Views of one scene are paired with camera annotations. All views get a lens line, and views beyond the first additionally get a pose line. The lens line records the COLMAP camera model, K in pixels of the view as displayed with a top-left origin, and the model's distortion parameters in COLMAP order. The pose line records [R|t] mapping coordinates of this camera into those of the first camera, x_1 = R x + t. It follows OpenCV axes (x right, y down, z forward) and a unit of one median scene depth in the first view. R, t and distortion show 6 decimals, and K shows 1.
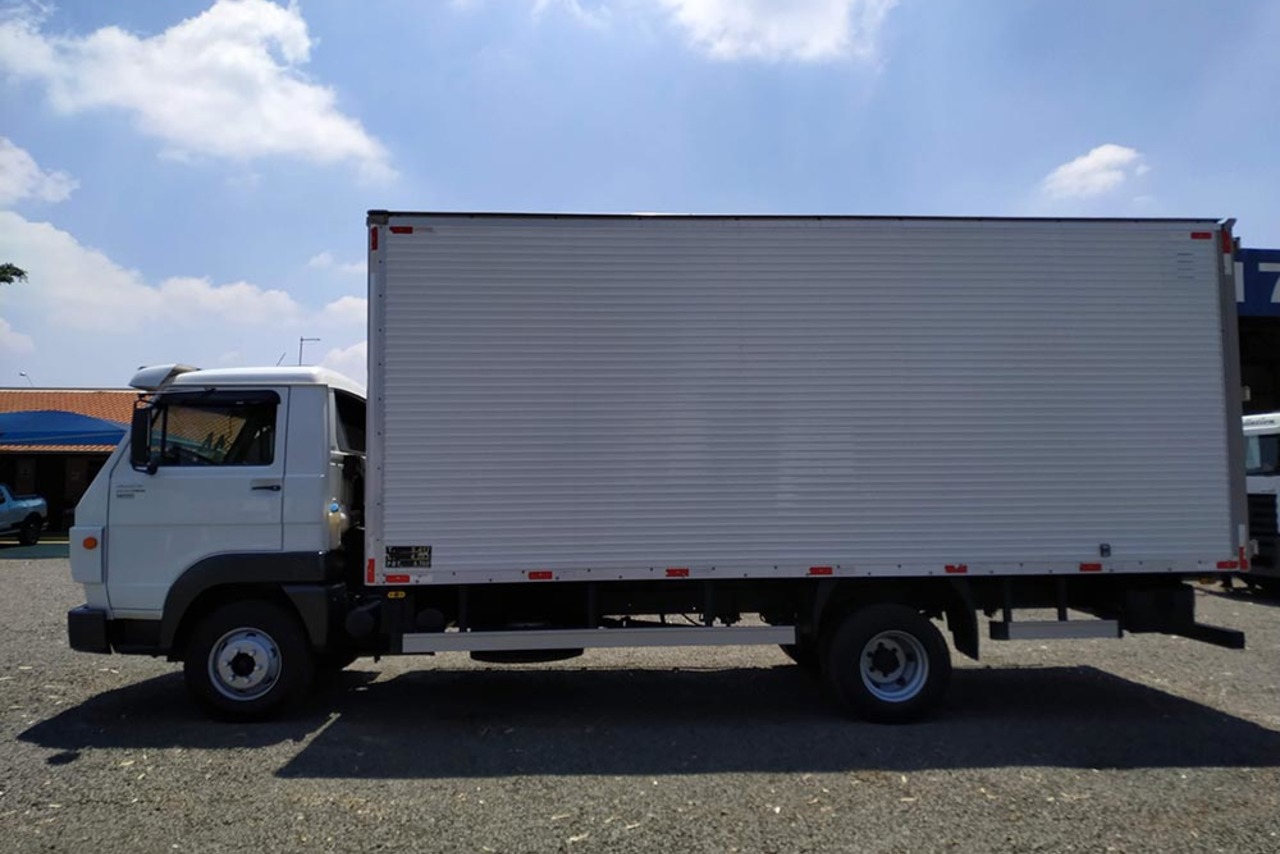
lens RADIAL K [[844.0, 0, 640.0], [0, 844.0, 427.0], [0, 0, 1]] dist [0.026276, -0.002580]
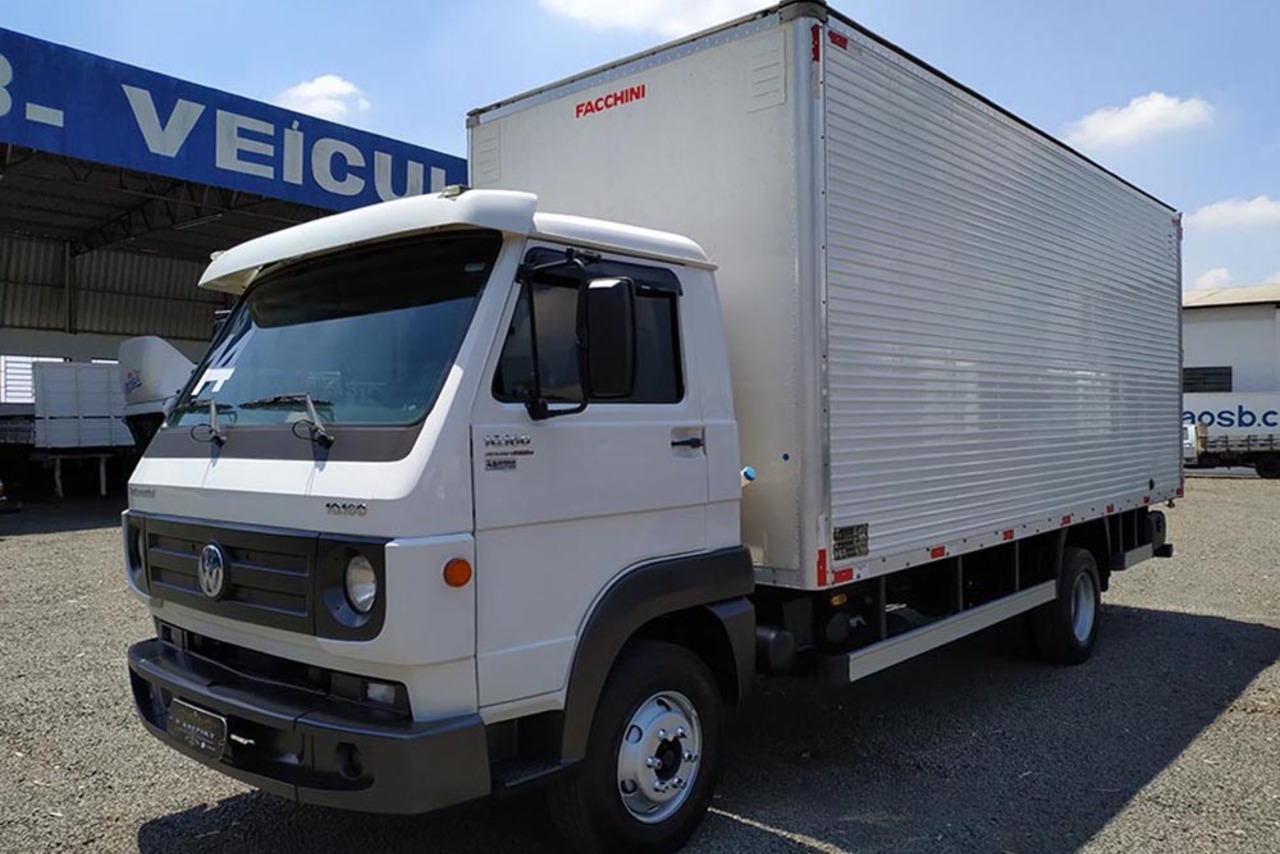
lens RADIAL K [[969.6, 0, 640.0], [0, 969.6, 427.0], [0, 0, 1]] dist [0.093905, 0.002651]
pose [[0.704648, -0.004020, 0.709546, -0.941433], [-0.031876, 0.998795, 0.037316, 0.038570], [-0.708841, -0.048912, 0.703671, 0.576916]]
